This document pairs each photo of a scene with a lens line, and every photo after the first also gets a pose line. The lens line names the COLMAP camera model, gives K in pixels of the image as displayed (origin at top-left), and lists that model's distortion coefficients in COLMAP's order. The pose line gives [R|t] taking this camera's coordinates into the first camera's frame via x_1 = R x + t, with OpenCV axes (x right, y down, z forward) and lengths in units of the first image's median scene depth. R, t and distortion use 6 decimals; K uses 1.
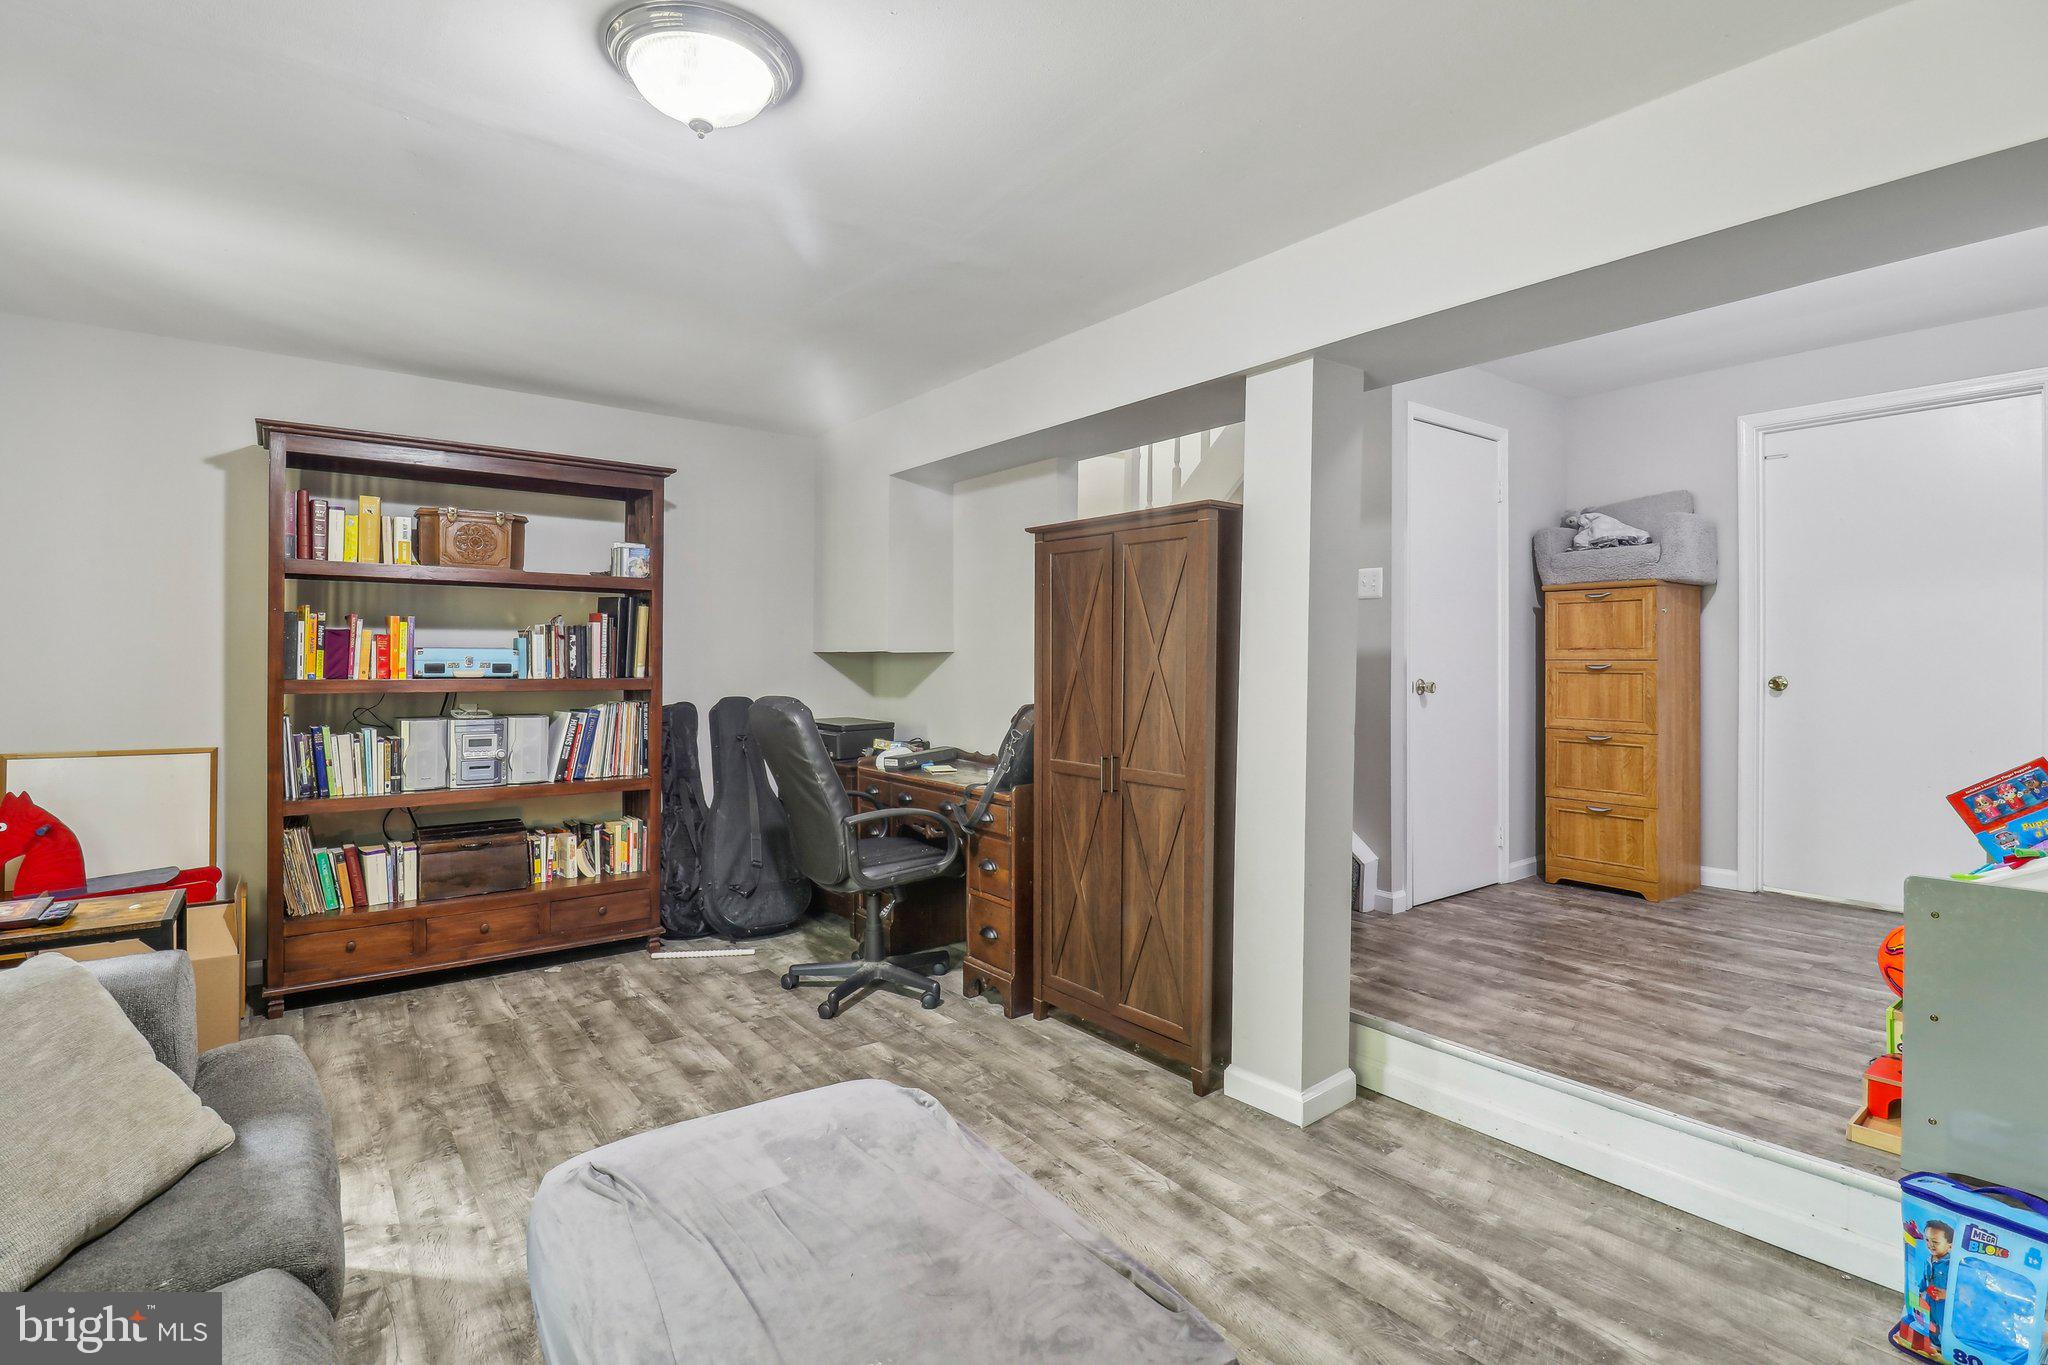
lens RADIAL K [[974.7, 0, 1017.4], [0, 974.7, 649.2], [0, 0, 1]] dist [0.000336, -0.008608]
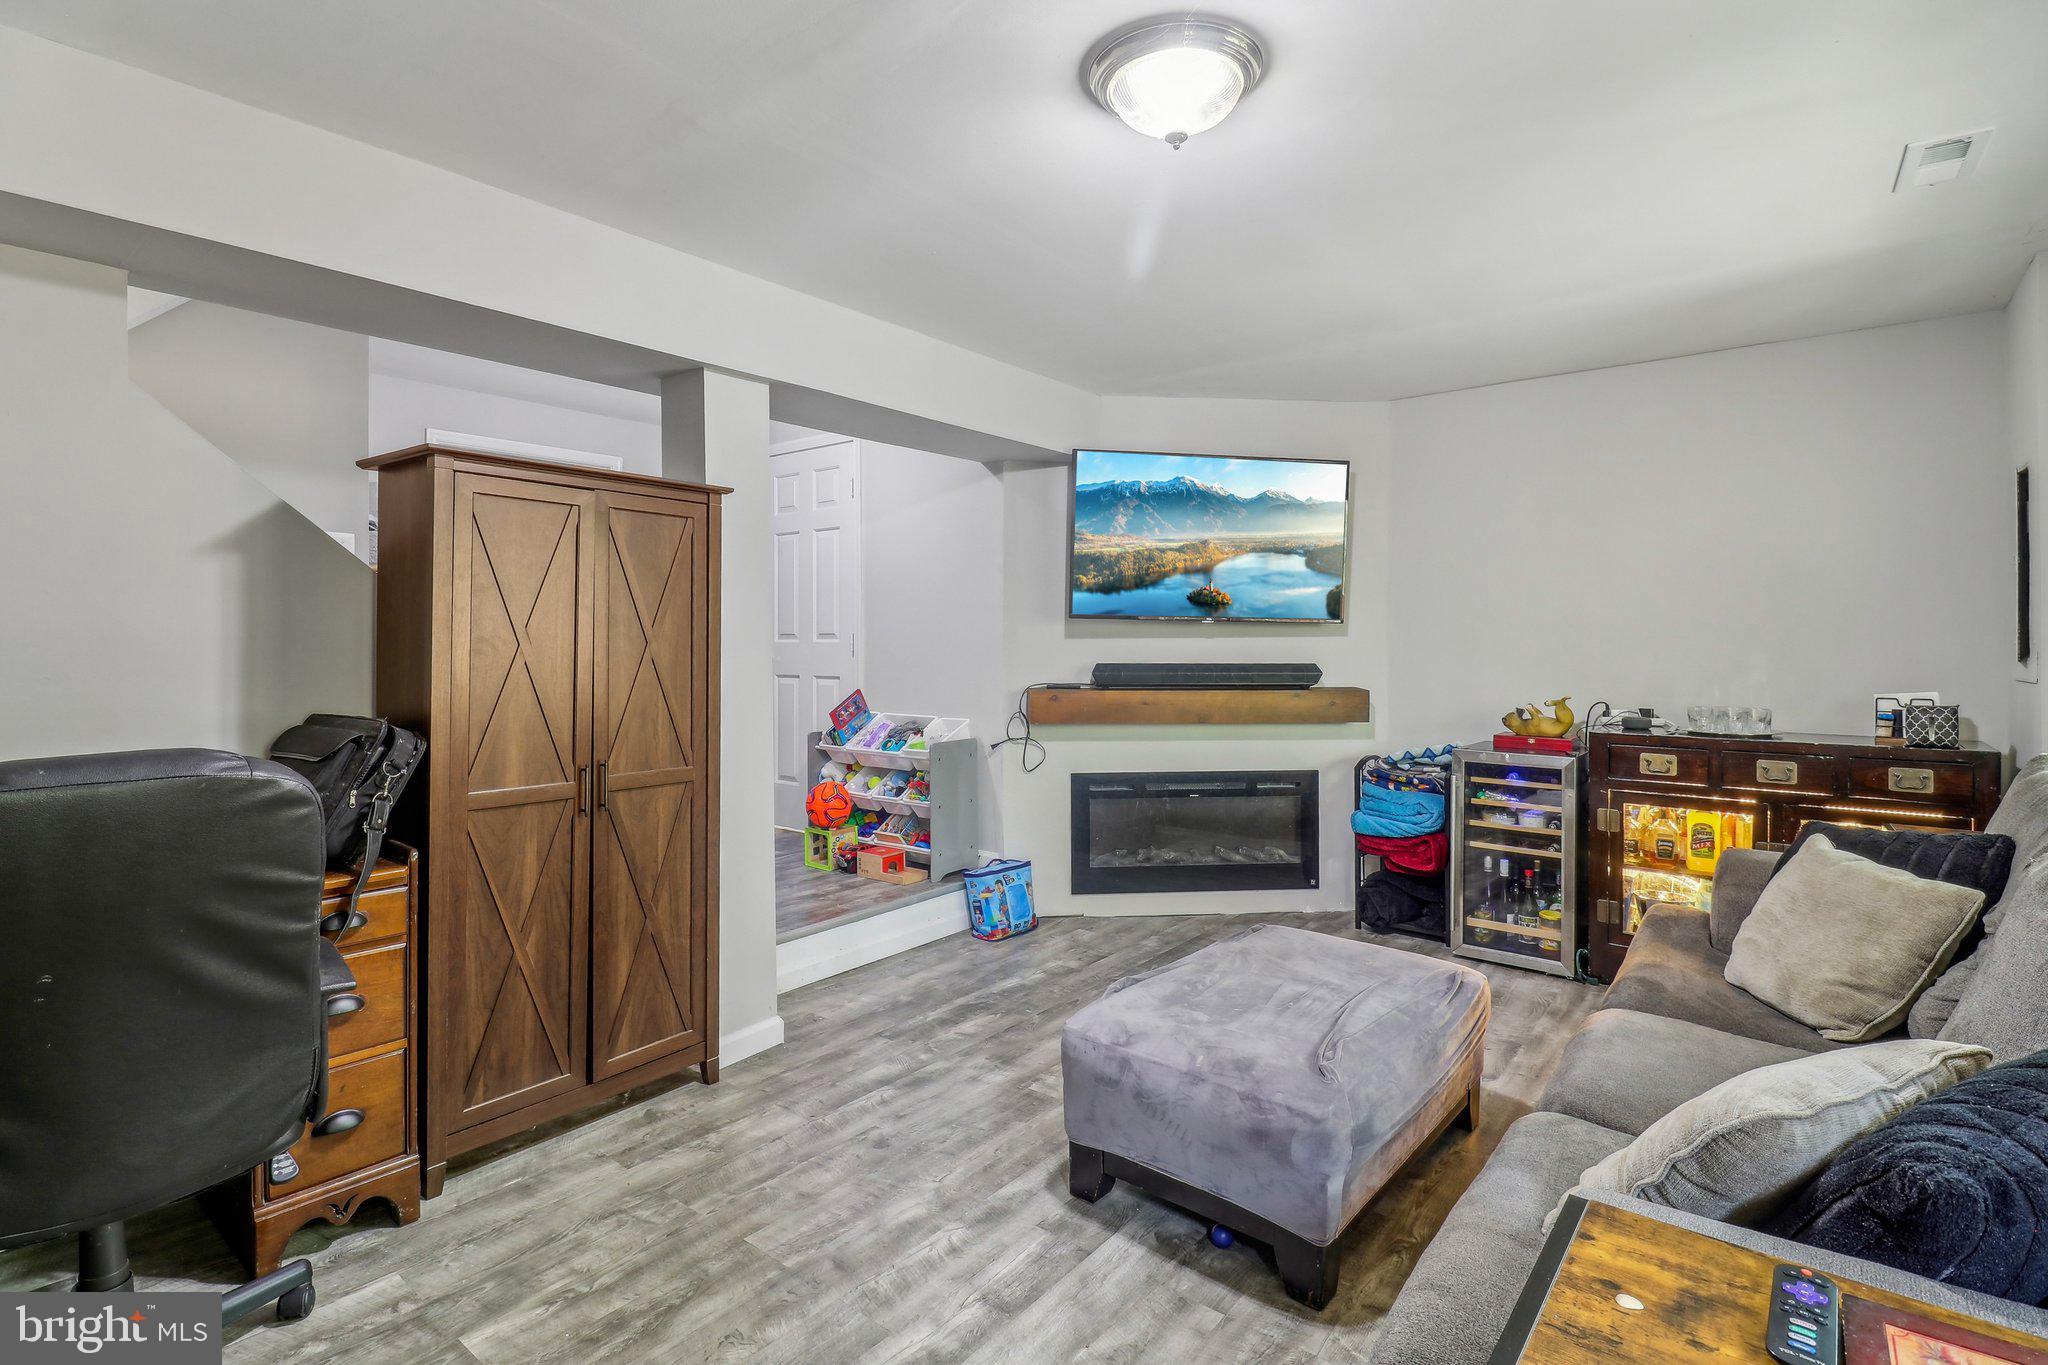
lens RADIAL K [[974.7, 0, 1017.4], [0, 974.7, 649.2], [0, 0, 1]] dist [0.000336, -0.008608]
pose [[-0.241773, -0.004759, 0.970321, -0.891311], [-0.006510, 0.999973, 0.003282, 0.009978], [-0.970311, -0.005523, -0.241797, 0.985323]]
